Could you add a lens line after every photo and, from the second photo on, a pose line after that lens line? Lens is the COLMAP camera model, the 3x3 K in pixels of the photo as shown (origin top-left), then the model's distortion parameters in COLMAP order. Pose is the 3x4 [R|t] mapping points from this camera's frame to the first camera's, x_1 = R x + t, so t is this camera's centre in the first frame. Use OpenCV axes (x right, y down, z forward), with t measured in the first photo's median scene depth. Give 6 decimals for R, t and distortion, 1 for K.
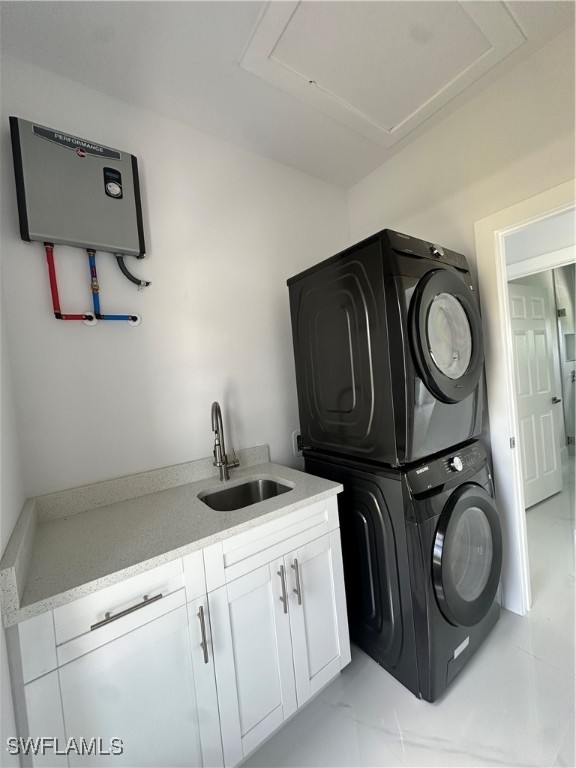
lens RADIAL K [[305.5, 0, 284.0], [0, 305.5, 383.0], [0, 0, 1]] dist [-0.000686, -0.000831]
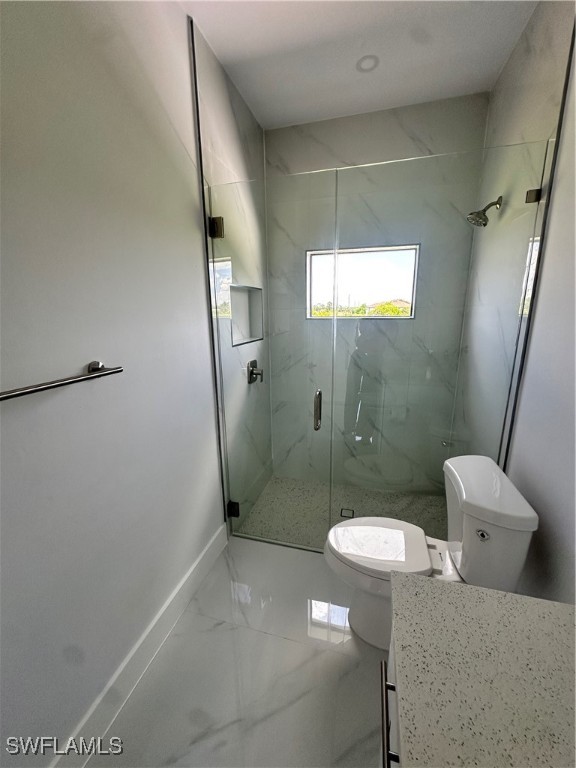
lens RADIAL K [[305.5, 0, 288.2], [0, 305.5, 383.8], [0, 0, 1]] dist [-0.000686, -0.000831]
pose [[0.776228, -0.072176, 0.626307, 0.712633], [-0.043629, 0.984894, 0.167573, -0.096727], [-0.628941, -0.157400, 0.761353, 0.600699]]
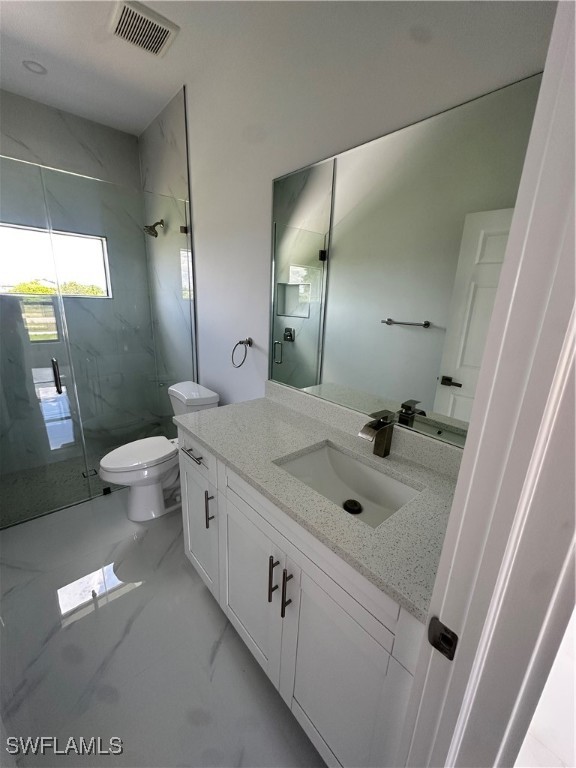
lens RADIAL K [[305.5, 0, 287.4], [0, 305.5, 383.8], [0, 0, 1]] dist [-0.000686, -0.000831]
pose [[-0.103336, -0.182986, 0.977669, 0.505840], [-0.010366, 0.983076, 0.182903, -0.072005], [-0.994592, 0.008766, -0.103484, 0.582700]]
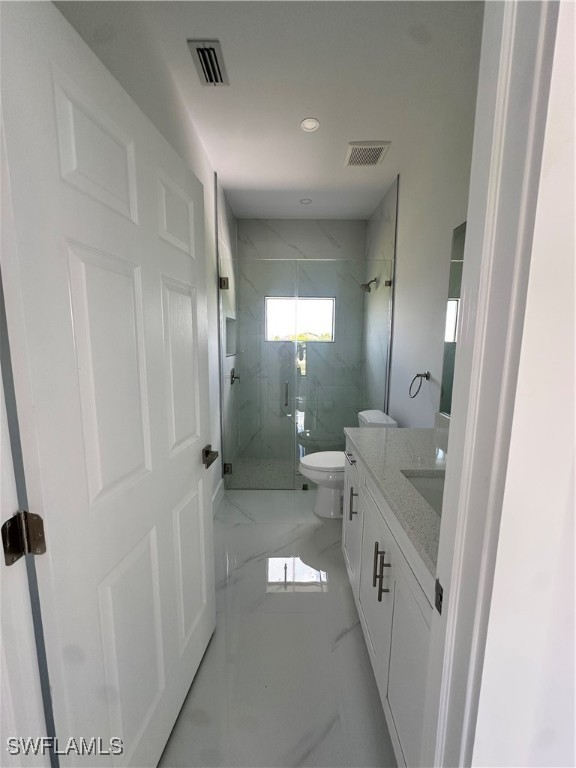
lens RADIAL K [[305.5, 0, 286.4], [0, 305.5, 383.3], [0, 0, 1]] dist [-0.000686, -0.000831]
pose [[0.579464, -0.020878, 0.814730, 0.446366], [-0.043745, 0.997434, 0.056673, -0.055211], [-0.813823, -0.068480, 0.577064, 0.494654]]
